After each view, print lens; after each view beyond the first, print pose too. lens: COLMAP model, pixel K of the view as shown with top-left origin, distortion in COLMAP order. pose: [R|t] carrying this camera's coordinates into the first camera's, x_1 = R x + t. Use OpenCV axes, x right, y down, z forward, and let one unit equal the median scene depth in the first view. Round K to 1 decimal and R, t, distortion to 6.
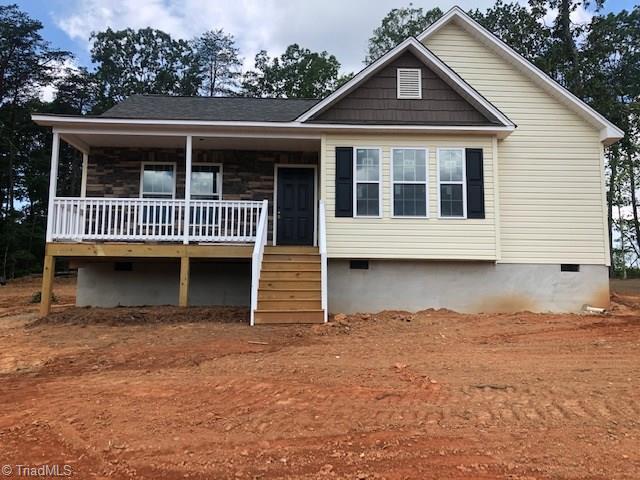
lens RADIAL K [[535.2, 0, 320.0], [0, 535.2, 240.0], [0, 0, 1]] dist [0.067298, -0.109060]
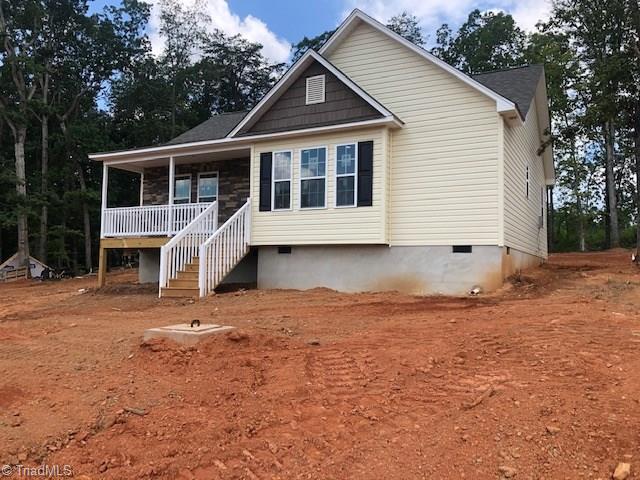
lens RADIAL K [[535.2, 0, 320.0], [0, 535.2, 240.0], [0, 0, 1]] dist [0.067298, -0.109060]
pose [[0.867713, -0.027534, -0.496303, 0.740936], [0.052775, 0.997924, 0.036907, -0.016024], [0.494256, -0.058218, 0.867365, 0.003704]]
